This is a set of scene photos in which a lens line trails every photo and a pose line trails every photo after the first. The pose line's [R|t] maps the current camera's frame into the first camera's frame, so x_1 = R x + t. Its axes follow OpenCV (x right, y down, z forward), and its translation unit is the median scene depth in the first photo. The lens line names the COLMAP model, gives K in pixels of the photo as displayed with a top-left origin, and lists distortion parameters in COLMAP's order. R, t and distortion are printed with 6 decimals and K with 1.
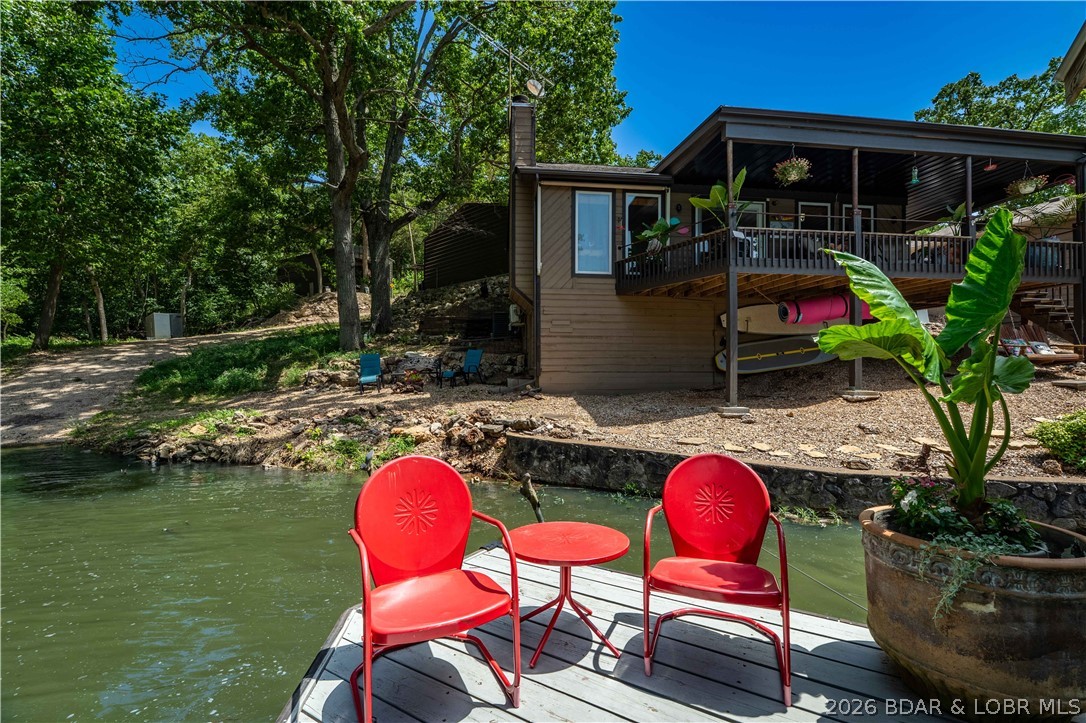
lens RADIAL K [[476.7, 0, 542.6], [0, 476.7, 361.6], [0, 0, 1]] dist [-0.007882, 0.000375]
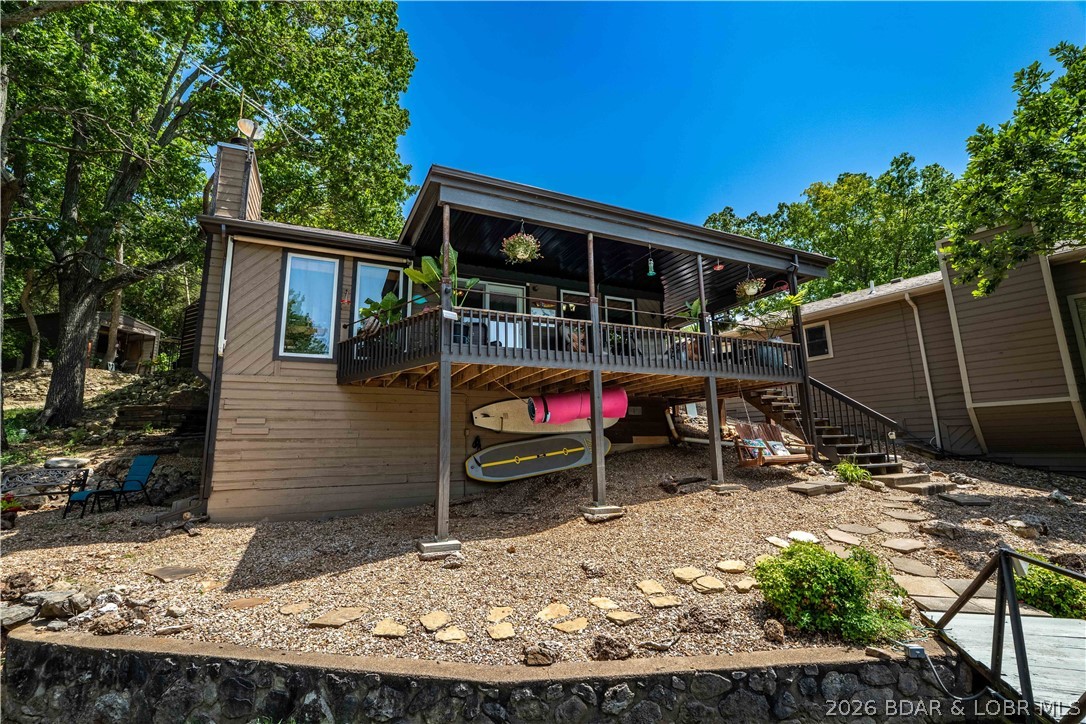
lens RADIAL K [[476.7, 0, 543.1], [0, 476.7, 359.9], [0, 0, 1]] dist [-0.007882, 0.000375]
pose [[0.951805, 0.035429, 0.304652, 0.285879], [0.019136, 0.984511, -0.174277, -0.045641], [-0.306108, 0.171707, 0.936384, 0.195221]]
